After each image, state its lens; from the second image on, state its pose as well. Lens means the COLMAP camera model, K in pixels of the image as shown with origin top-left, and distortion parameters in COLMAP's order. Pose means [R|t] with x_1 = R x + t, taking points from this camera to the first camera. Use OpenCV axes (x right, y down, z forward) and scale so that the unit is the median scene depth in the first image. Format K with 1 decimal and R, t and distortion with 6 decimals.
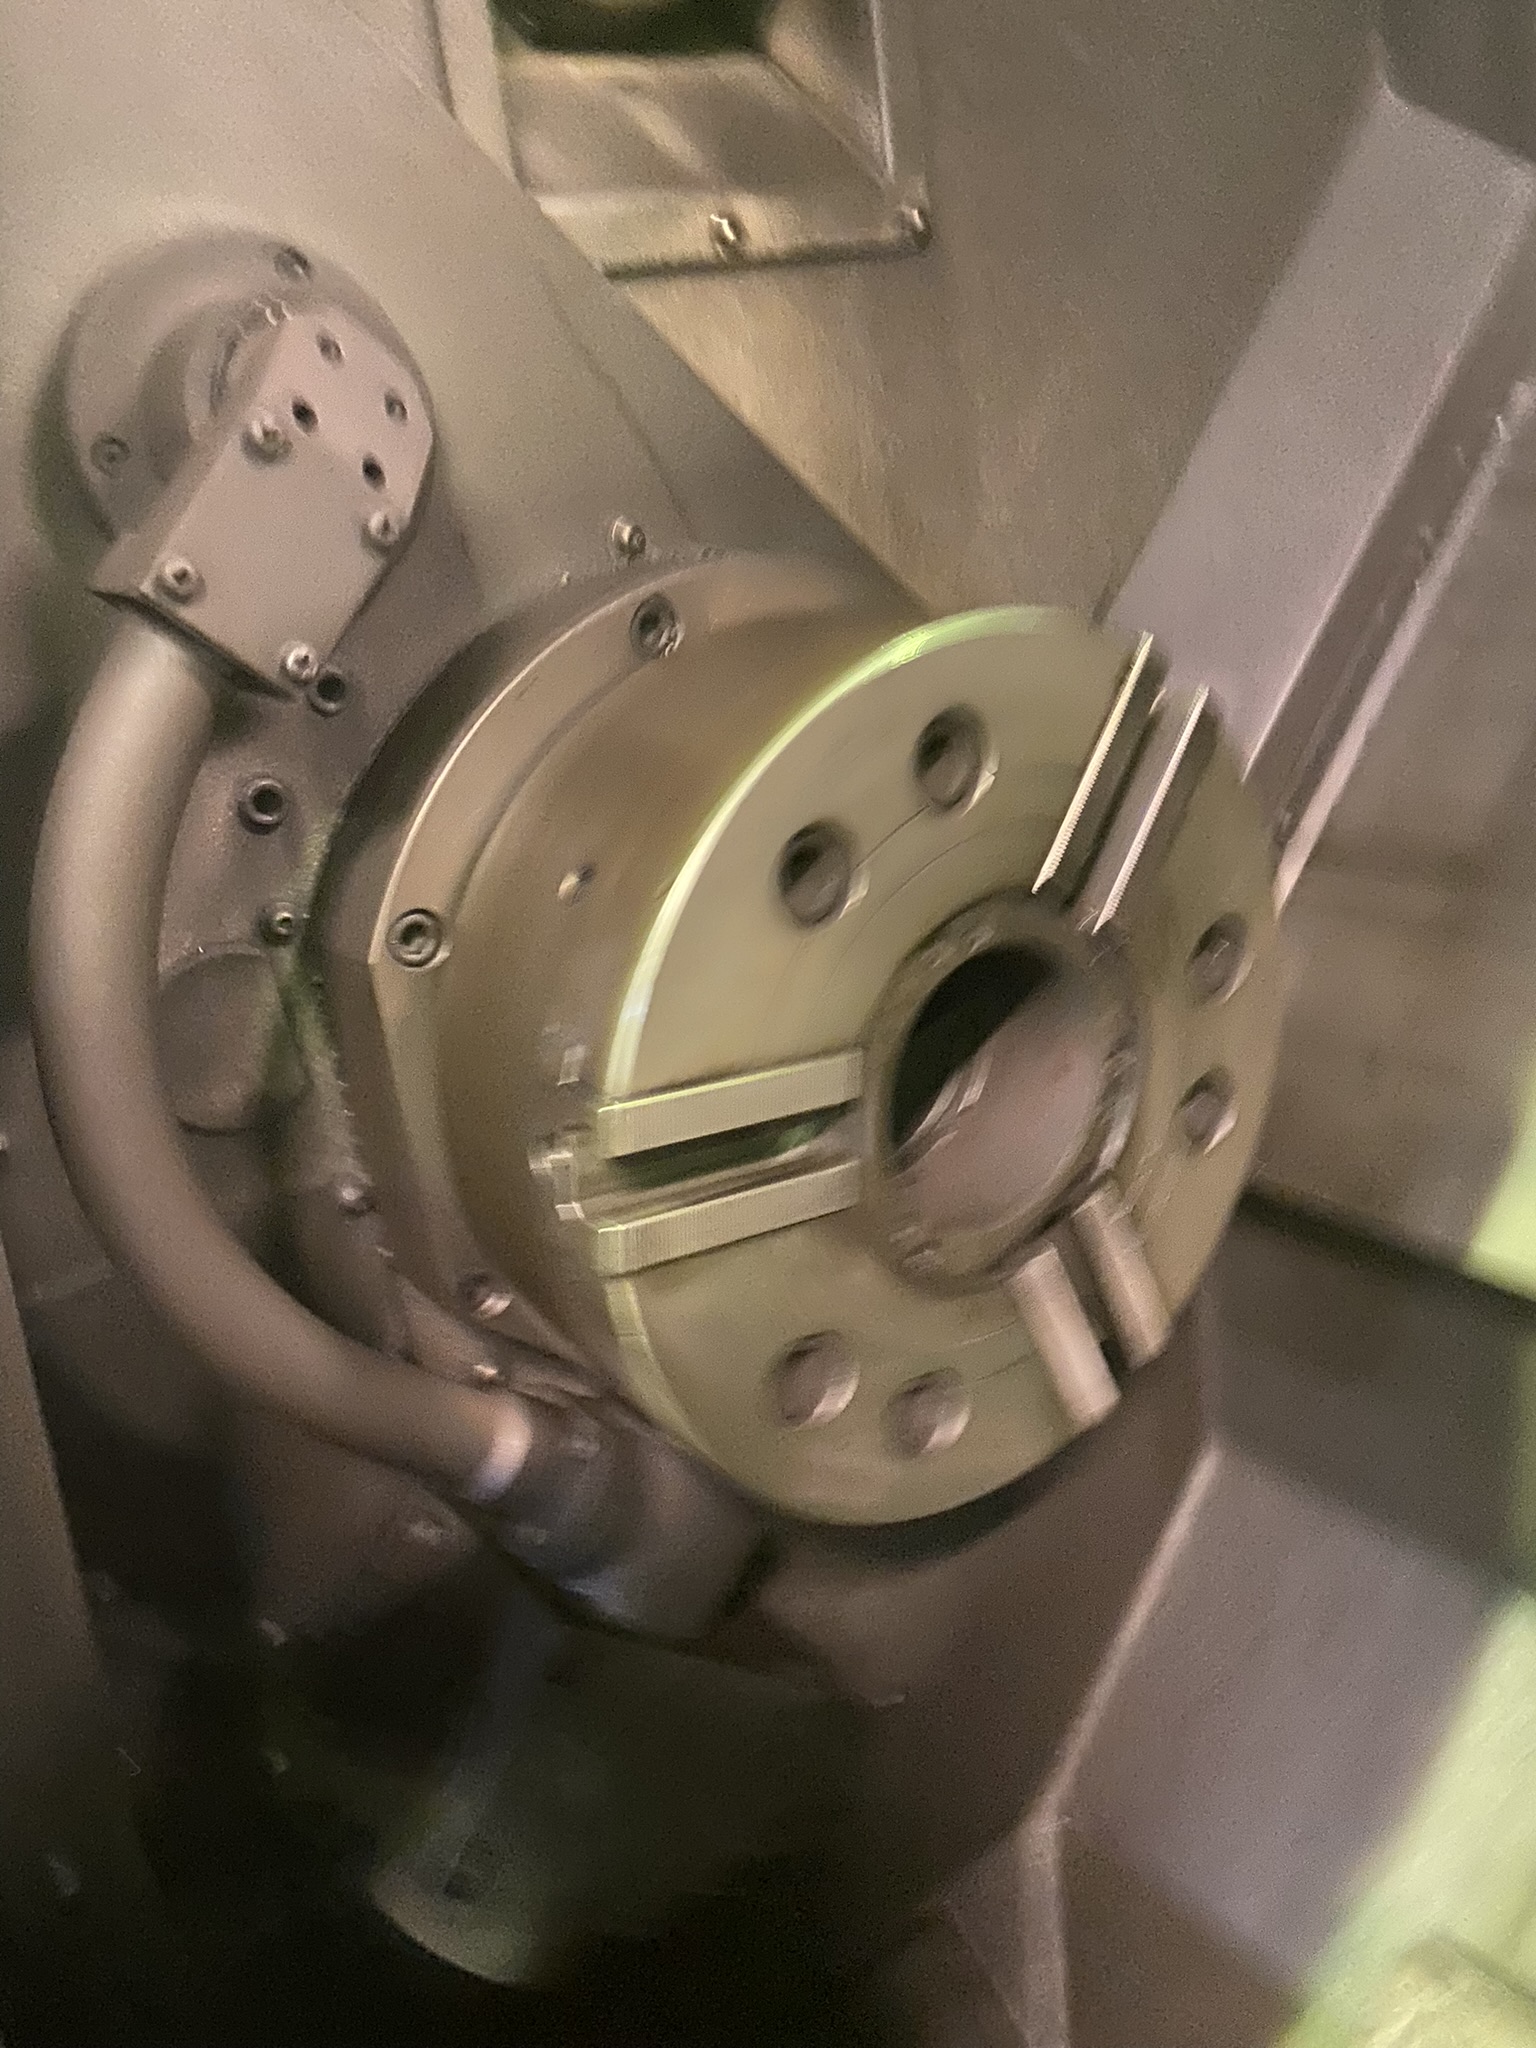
lens RADIAL K [[1584.0, 0, 739.6], [0, 1584.0, 1025.7], [0, 0, 1]] dist [0.121302, -0.161237]
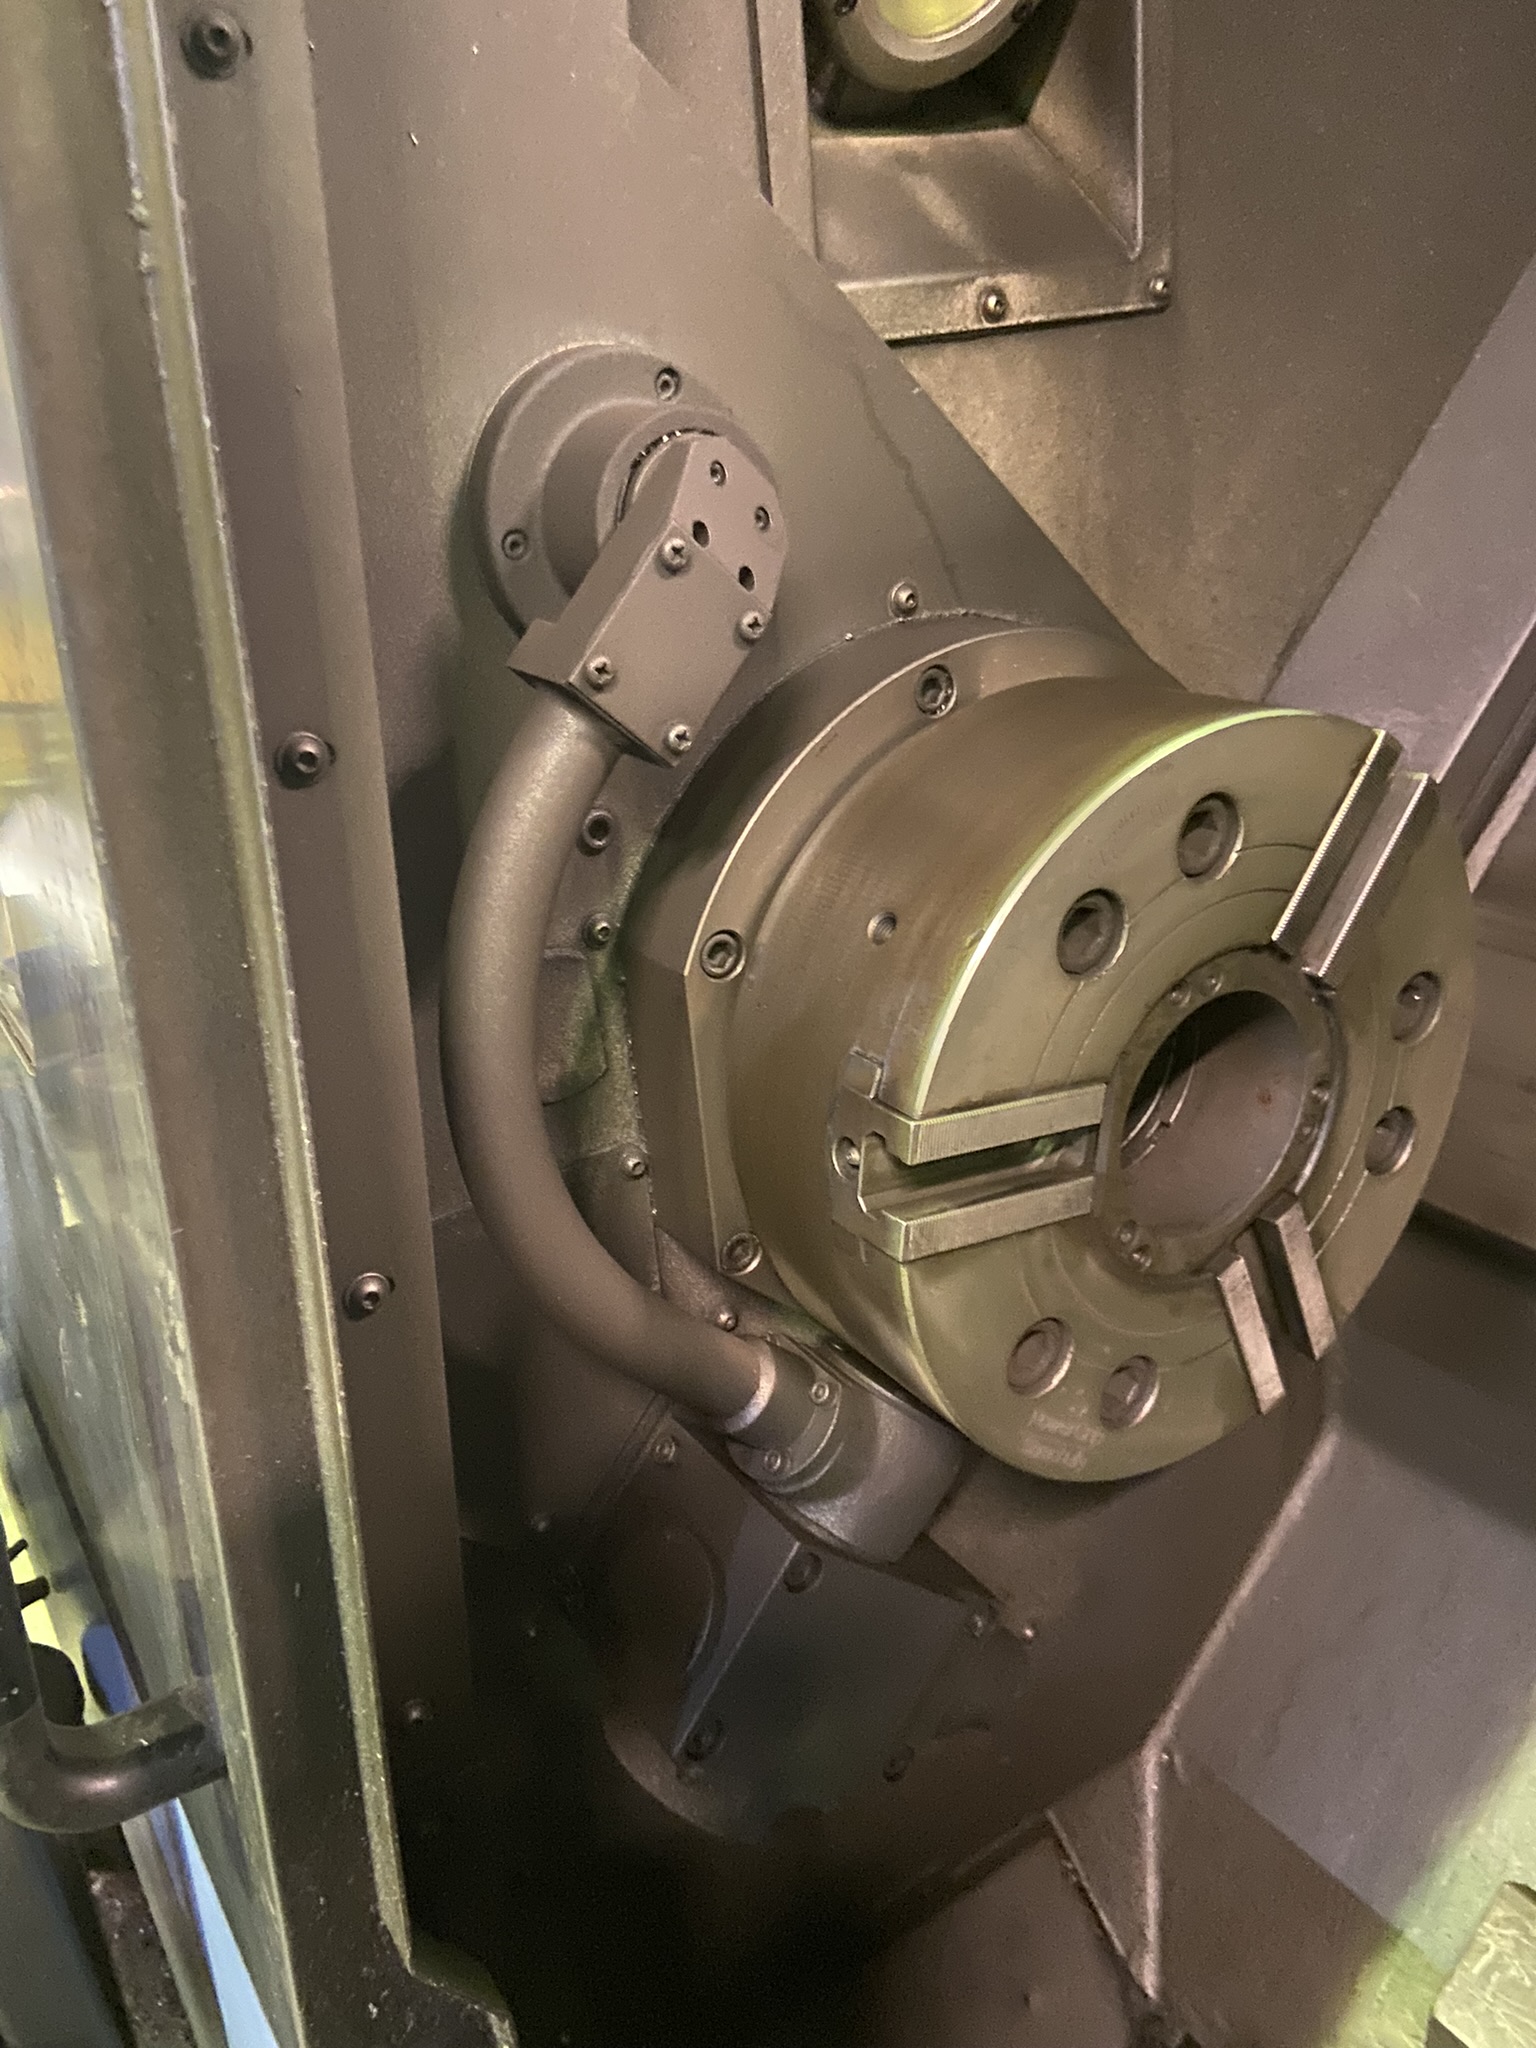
lens RADIAL K [[1553.8, 0, 722.4], [0, 1553.8, 1023.6], [0, 0, 1]] dist [0.118198, -0.147395]
pose [[0.995897, 0.066011, -0.061905, -0.121249], [-0.063514, 0.997119, 0.041470, -0.049211], [0.064464, -0.037368, 0.997220, -0.136235]]
